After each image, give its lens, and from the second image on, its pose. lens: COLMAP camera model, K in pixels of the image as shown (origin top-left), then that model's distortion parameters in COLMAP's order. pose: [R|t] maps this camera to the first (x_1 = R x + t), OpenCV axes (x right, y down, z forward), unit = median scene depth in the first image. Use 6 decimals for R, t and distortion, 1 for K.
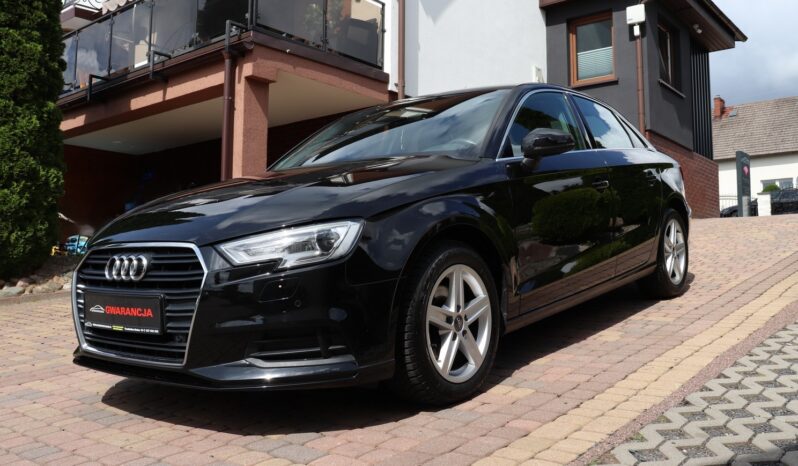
lens RADIAL K [[712.0, 0, 399.0], [0, 712.0, 233.0], [0, 0, 1]] dist [-0.150979, 0.177365]
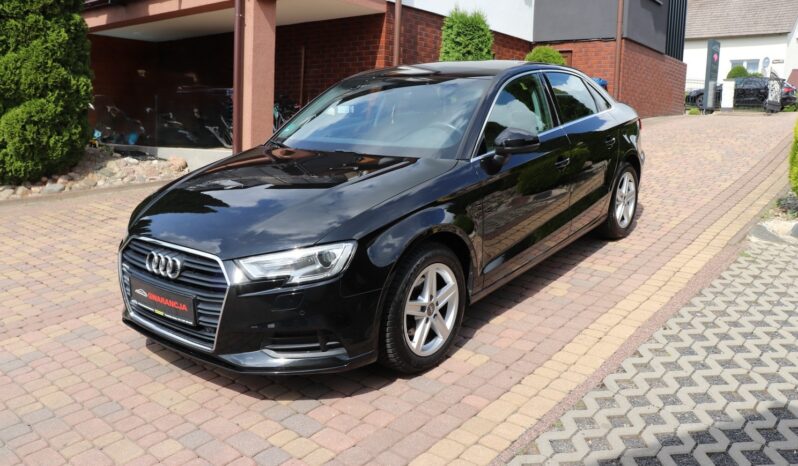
lens RADIAL K [[643.8, 0, 395.9], [0, 643.8, 232.5], [0, 0, 1]] dist [-0.164335, 0.140732]
pose [[0.999443, 0.032351, 0.008250, 0.008509], [-0.033372, 0.975274, 0.218467, -0.242284], [-0.000978, -0.218620, 0.975810, -0.070346]]
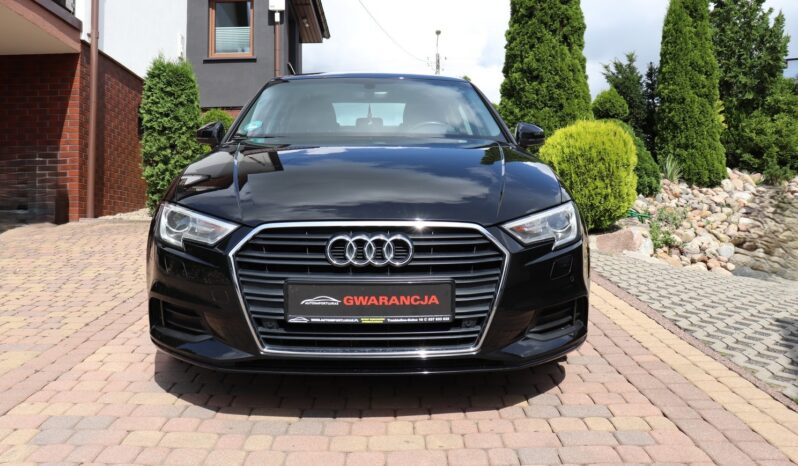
lens RADIAL K [[643.8, 0, 395.9], [0, 643.8, 232.5], [0, 0, 1]] dist [-0.164335, 0.140732]
pose [[0.765260, -0.010996, 0.643627, -0.813229], [-0.031209, 0.998045, 0.054158, -0.015453], [-0.642964, -0.061532, 0.763420, 0.343501]]
